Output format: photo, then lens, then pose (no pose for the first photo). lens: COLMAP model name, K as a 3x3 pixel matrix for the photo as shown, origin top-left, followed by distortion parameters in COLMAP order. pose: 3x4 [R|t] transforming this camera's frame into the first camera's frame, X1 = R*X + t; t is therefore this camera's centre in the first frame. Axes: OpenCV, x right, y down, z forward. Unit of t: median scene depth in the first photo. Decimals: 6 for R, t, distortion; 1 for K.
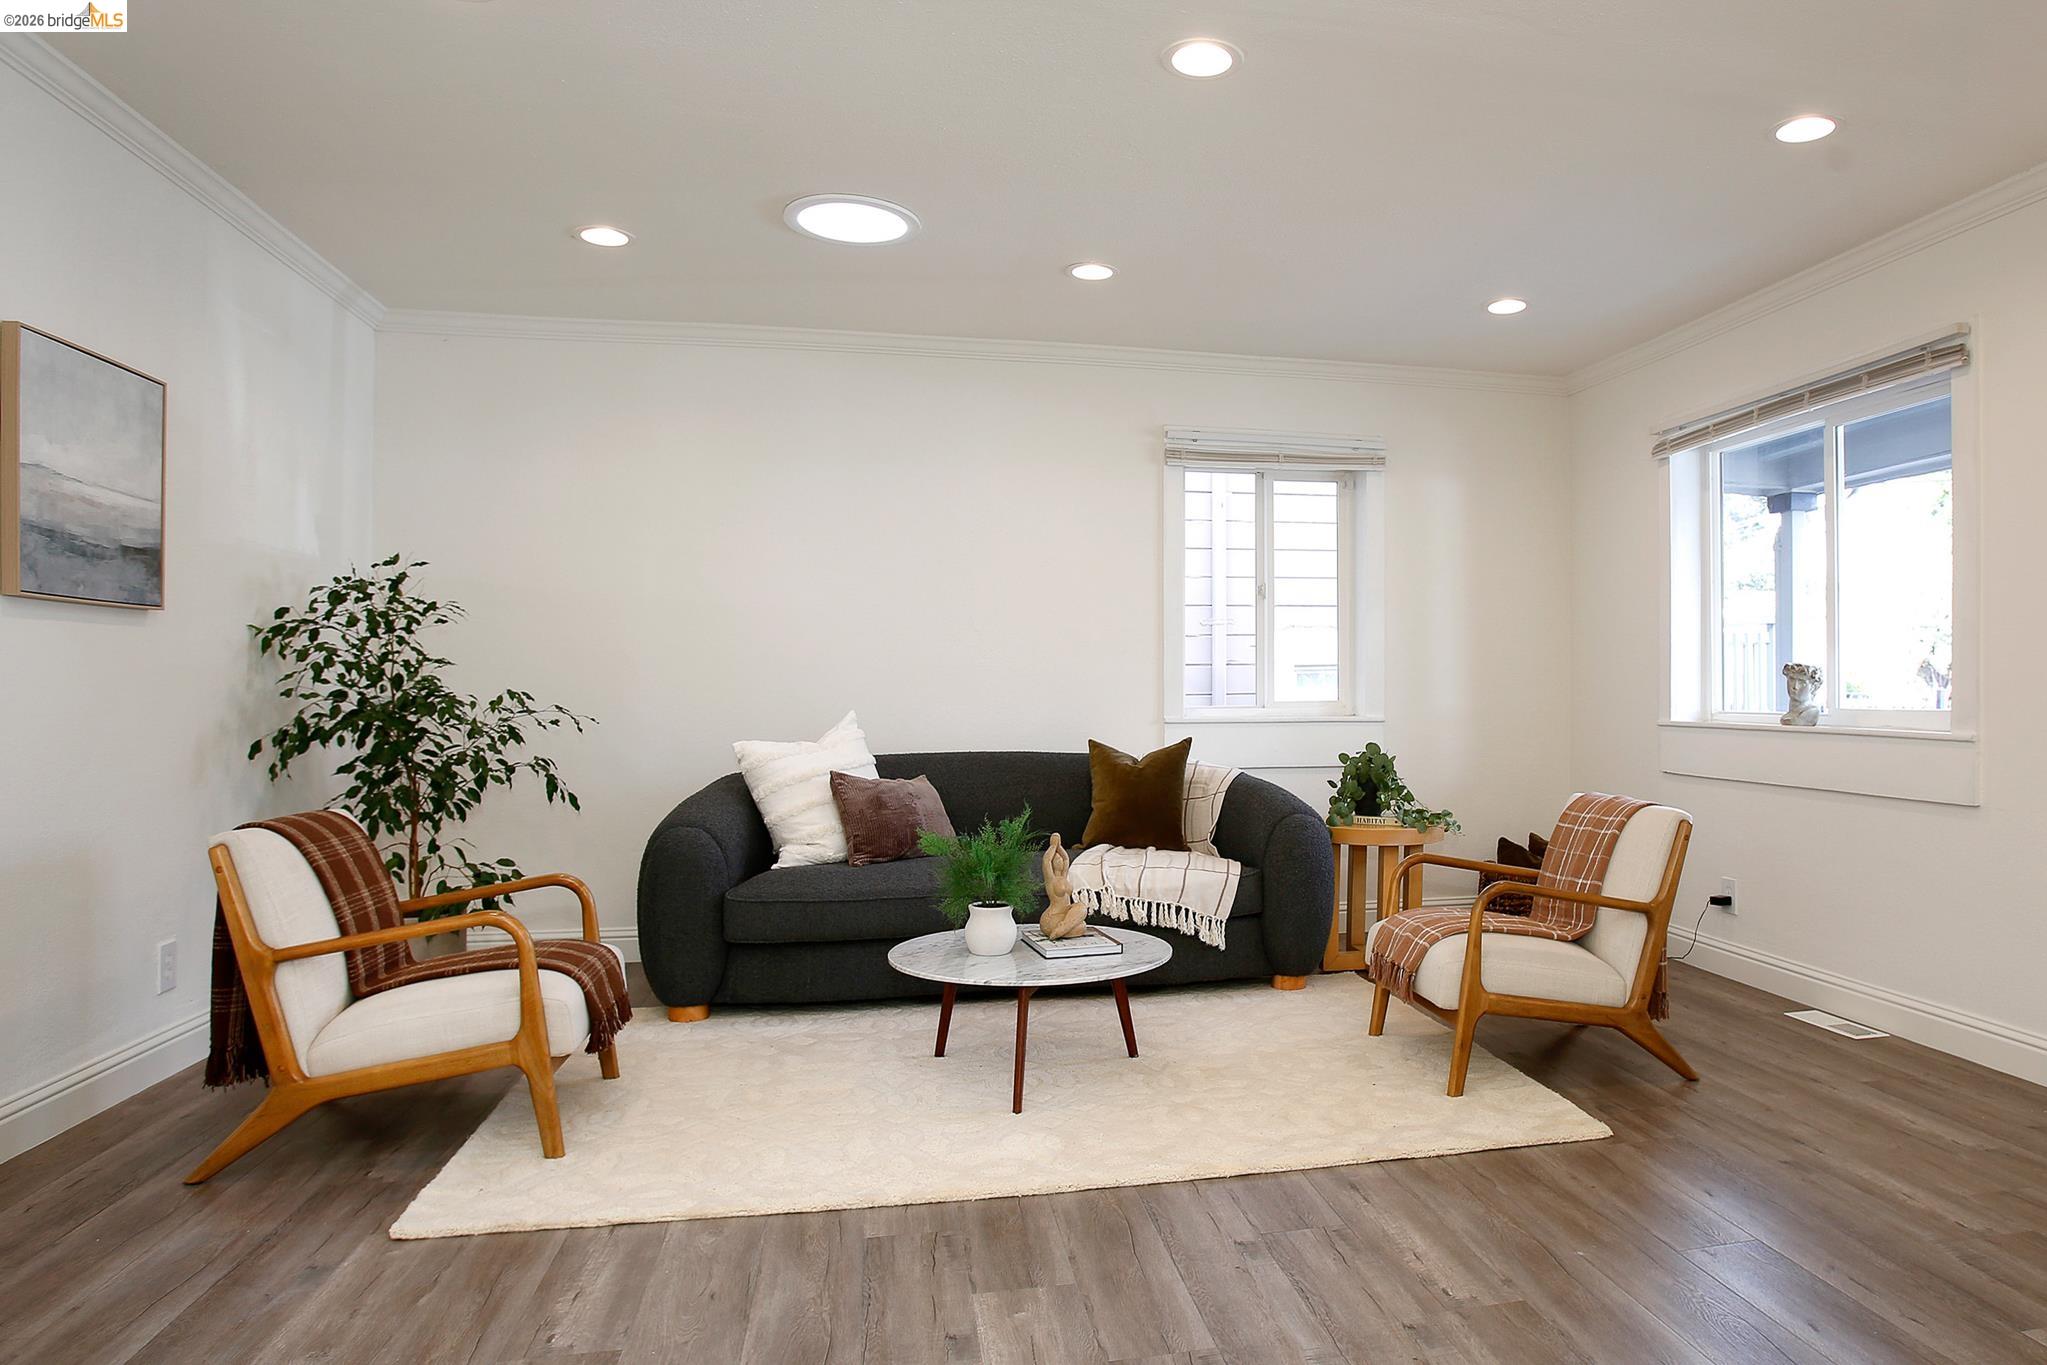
lens RADIAL K [[1167.9, 0, 1040.4], [0, 1167.9, 687.3], [0, 0, 1]] dist [-0.052508, 0.014455]
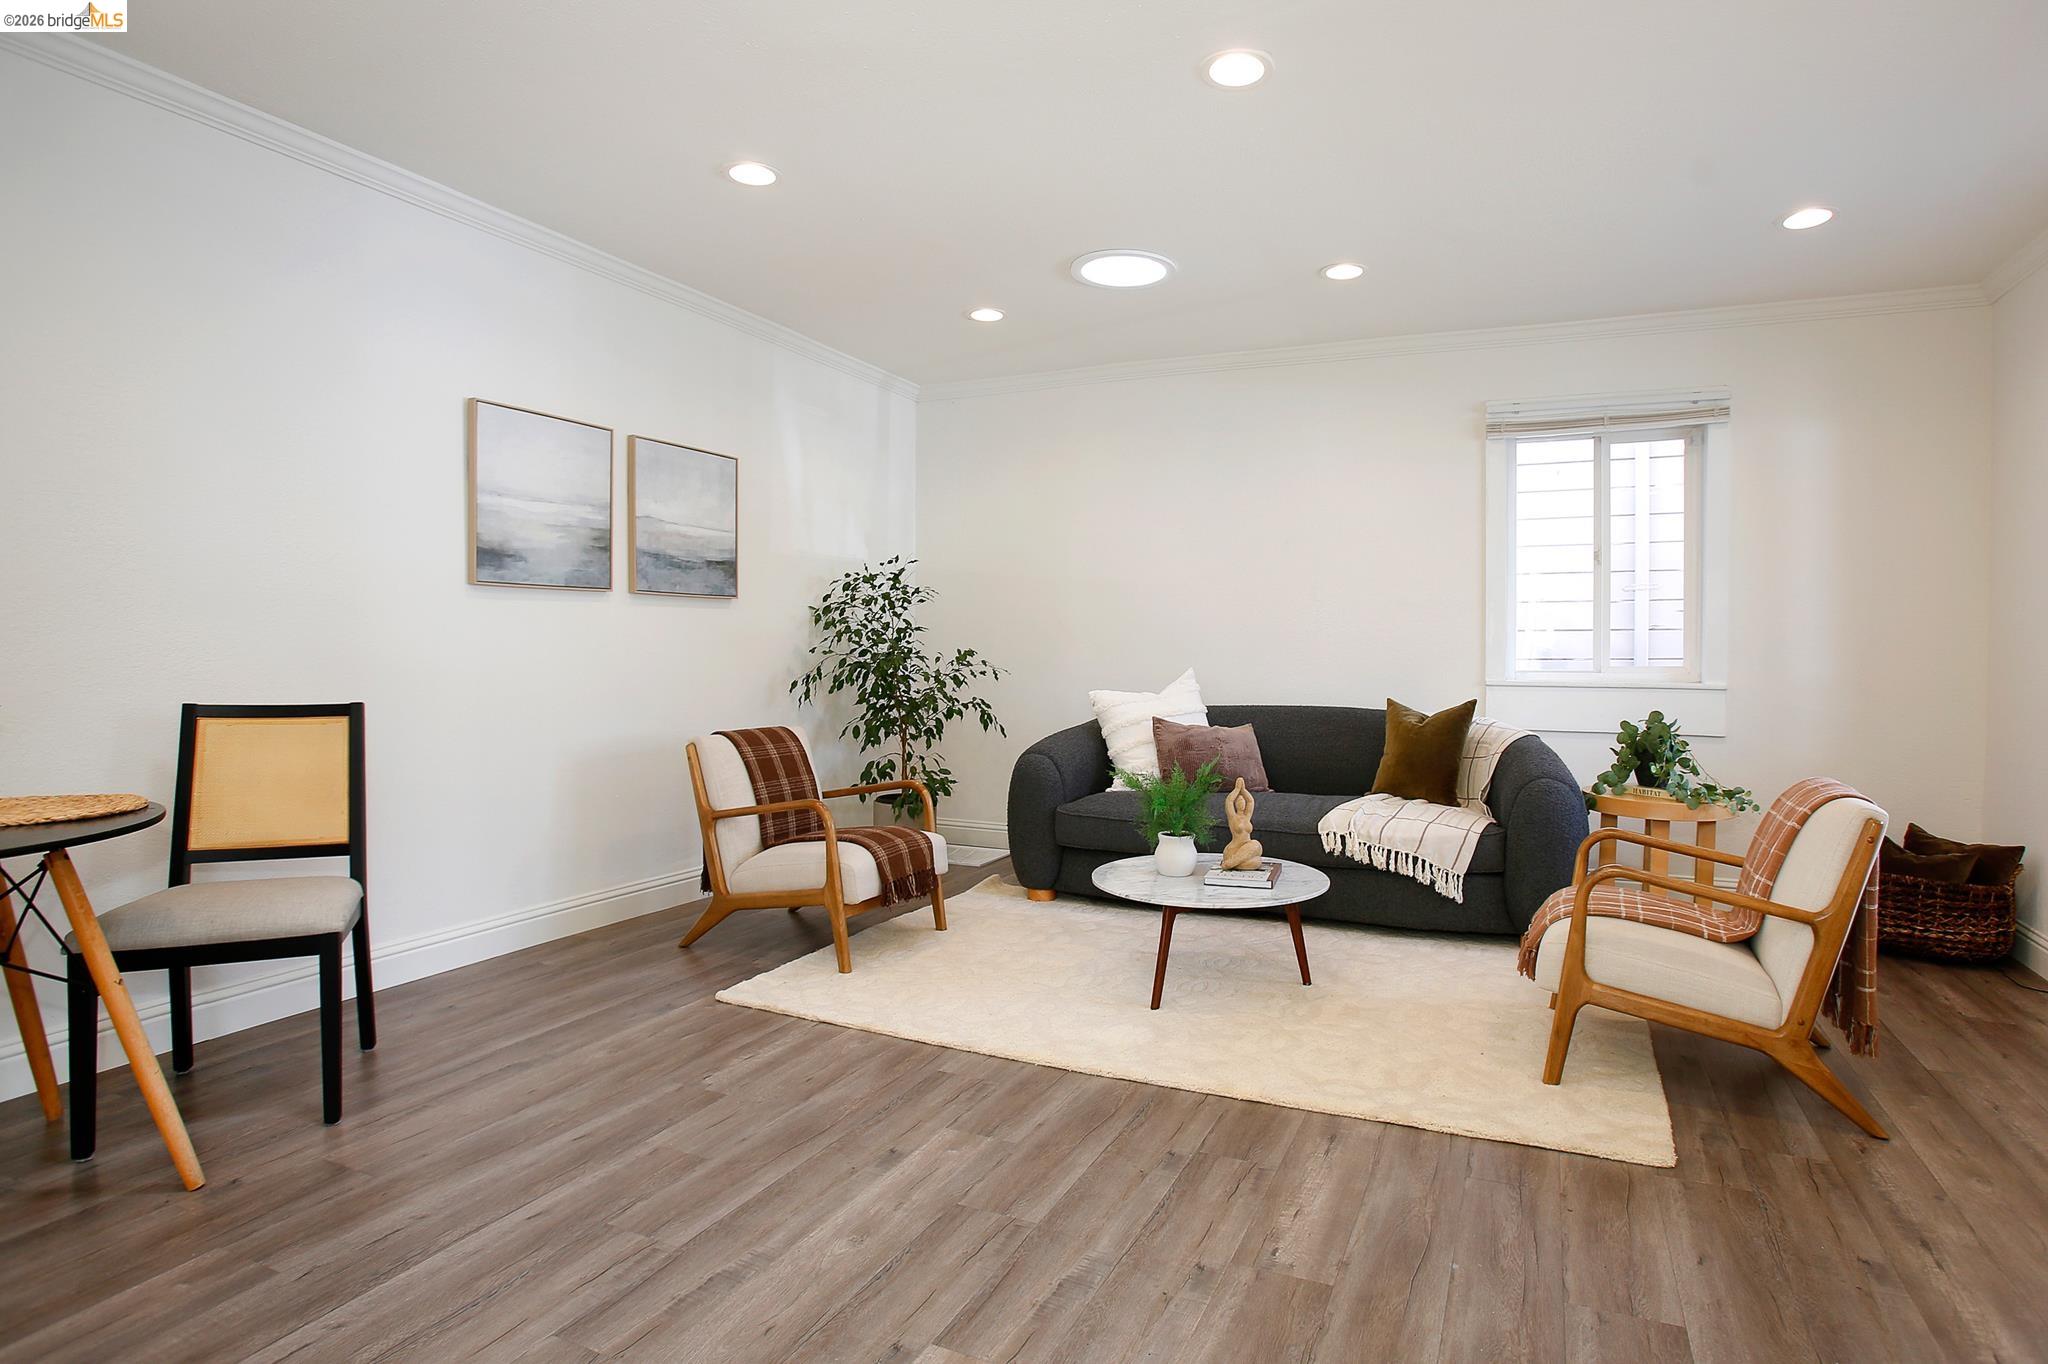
lens RADIAL K [[955.6, 0, 1099.7], [0, 955.6, 662.3], [0, 0, 1]] dist [-0.060420, 0.002141]
pose [[0.845921, 0.014177, -0.533119, 0.394640], [-0.005987, 0.999836, 0.017087, -0.003553], [0.533274, -0.011262, 0.845868, 0.137260]]
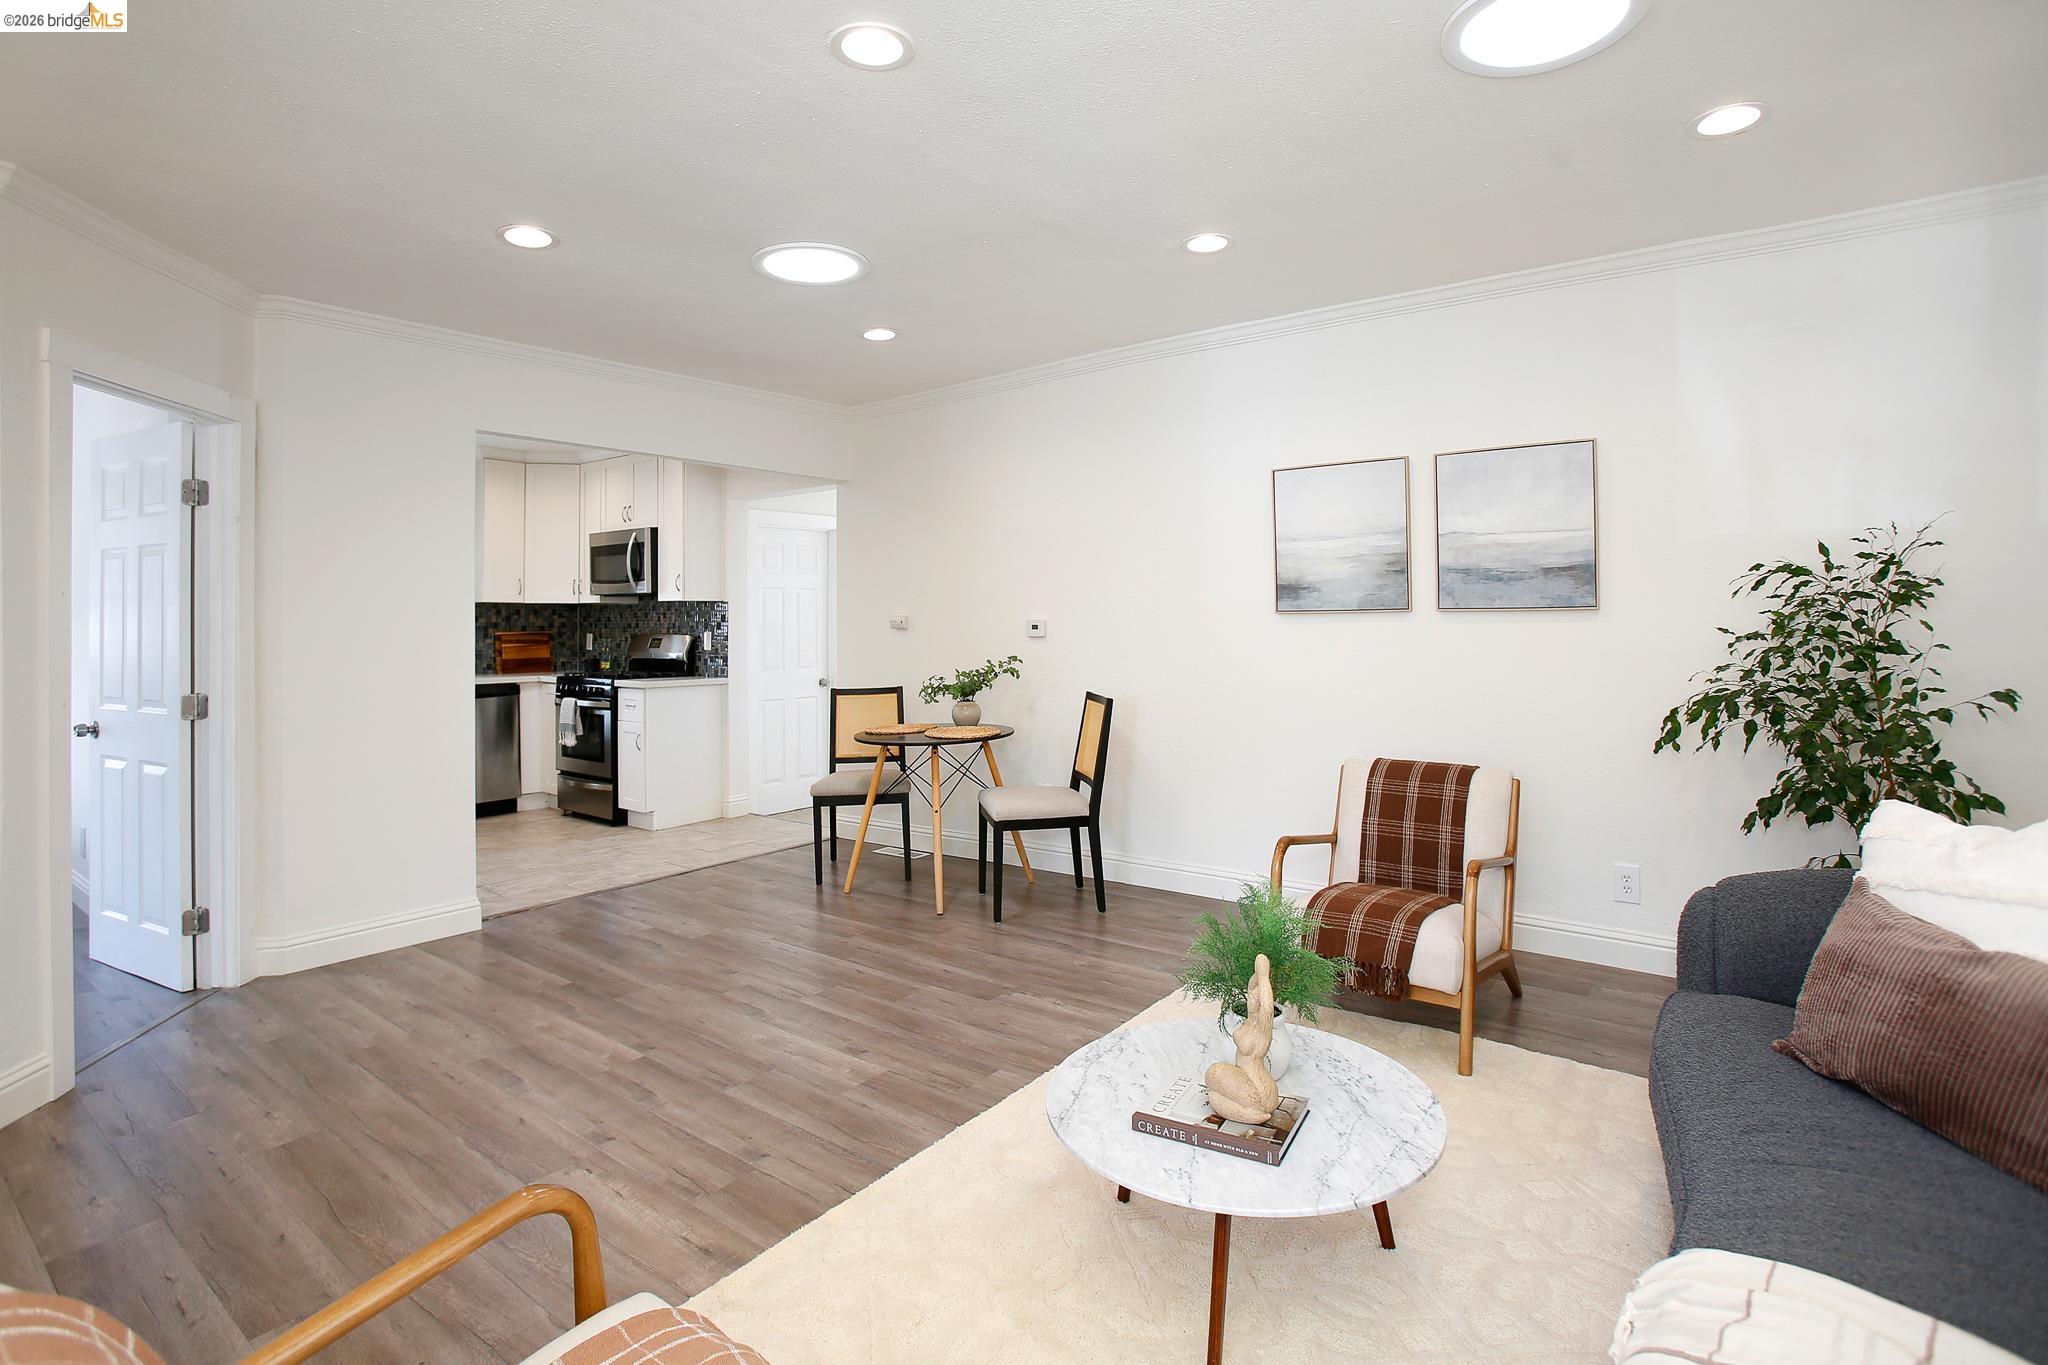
lens RADIAL K [[923.7, 0, 1005.3], [0, 923.7, 615.2], [0, 0, 1]] dist [-0.033210, 0.003418]
pose [[-0.676571, -0.000948, -0.736377, 0.480568], [0.004216, 0.999978, -0.005161, -0.060781], [0.736366, -0.006596, -0.676552, 1.241447]]
